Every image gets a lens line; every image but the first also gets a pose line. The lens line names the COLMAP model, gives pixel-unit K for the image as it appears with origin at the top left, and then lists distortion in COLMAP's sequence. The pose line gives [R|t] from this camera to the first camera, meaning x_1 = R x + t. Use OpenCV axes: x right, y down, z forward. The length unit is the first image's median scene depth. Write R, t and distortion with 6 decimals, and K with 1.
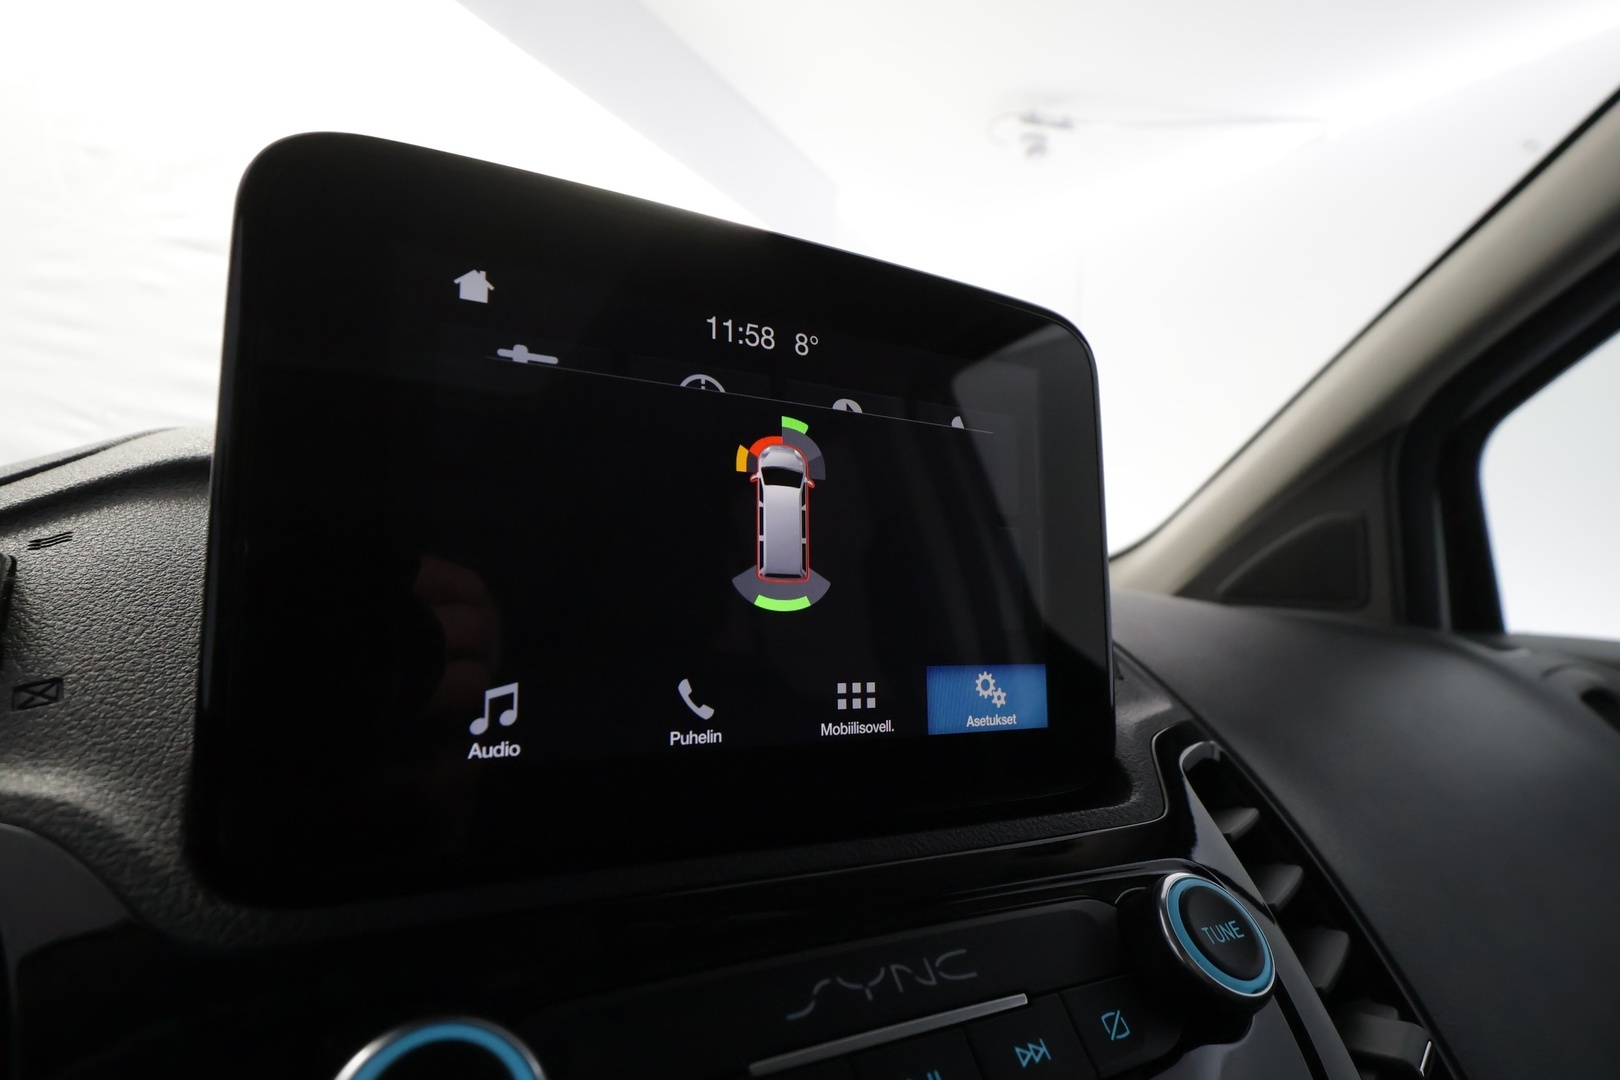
lens RADIAL K [[889.8, 0, 811.6], [0, 889.8, 541.2], [0, 0, 1]] dist [0.002299, -0.000465]
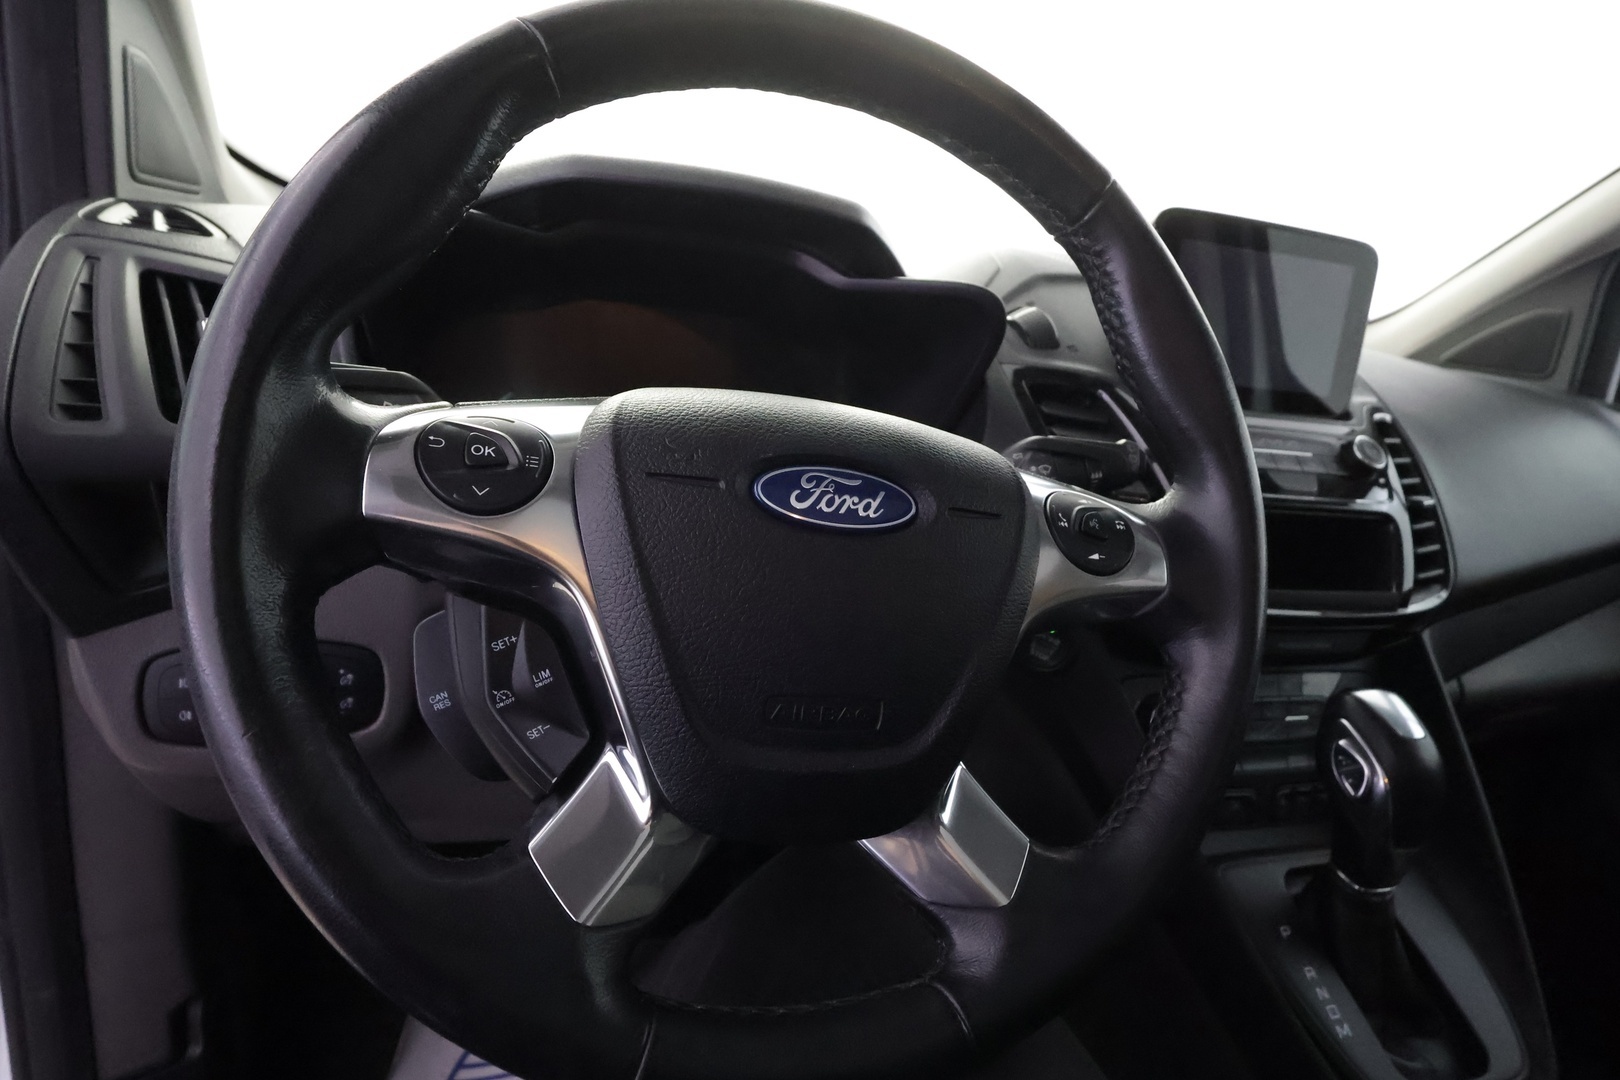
lens RADIAL K [[887.6, 0, 810.0], [0, 887.6, 540.0], [0, 0, 1]] dist [0.000860, 0.000318]
pose [[0.973319, 0.145813, -0.177171, -0.944929], [-0.083924, 0.944850, 0.316569, -0.134628], [0.213560, -0.293254, 0.931877, -2.618627]]
